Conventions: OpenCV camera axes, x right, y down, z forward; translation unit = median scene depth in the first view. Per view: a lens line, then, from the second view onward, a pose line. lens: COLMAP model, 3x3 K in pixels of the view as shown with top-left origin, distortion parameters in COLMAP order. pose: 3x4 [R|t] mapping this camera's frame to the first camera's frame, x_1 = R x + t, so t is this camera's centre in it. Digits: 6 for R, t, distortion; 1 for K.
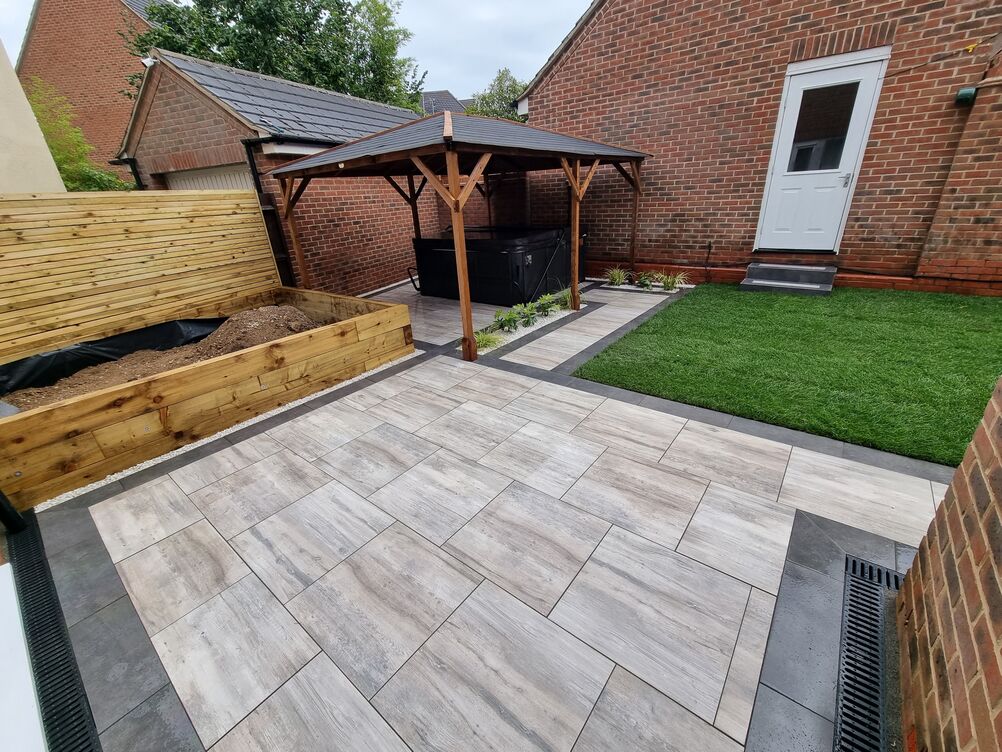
lens RADIAL K [[412.4, 0, 503.6], [0, 412.4, 375.0], [0, 0, 1]] dist [-0.000755, -0.000717]
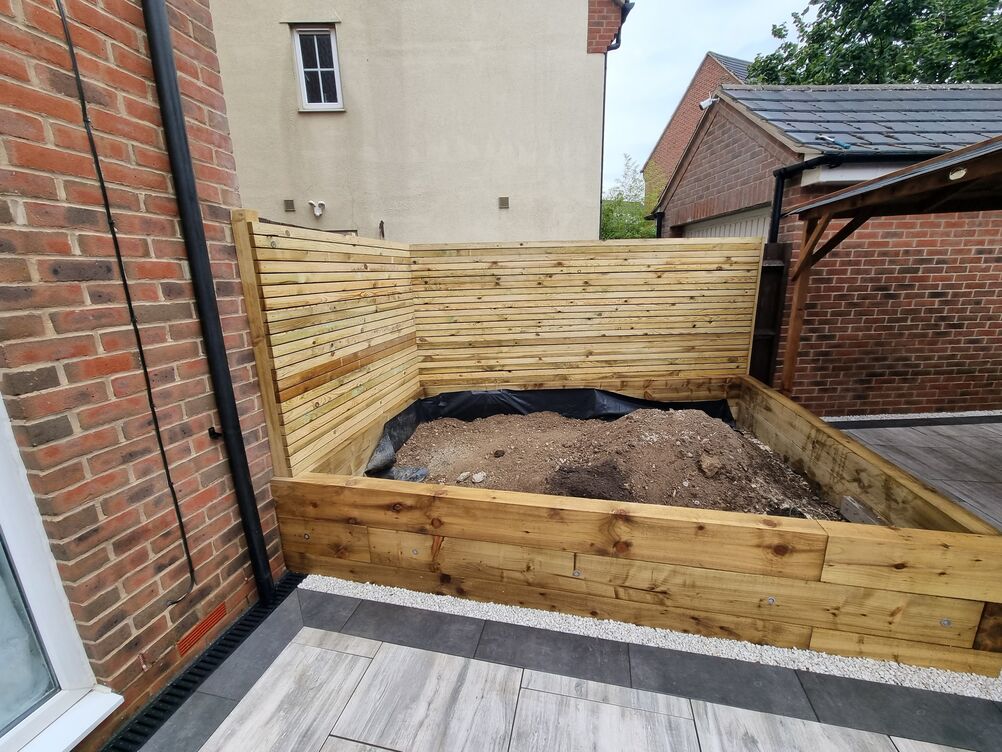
lens RADIAL K [[412.4, 0, 501.2], [0, 412.4, 376.3], [0, 0, 1]] dist [-0.000755, -0.000717]
pose [[0.434766, 0.262067, -0.861568, -0.154914], [-0.364212, 0.926154, 0.097923, -0.158622], [0.823606, 0.271220, 0.498109, 0.396318]]
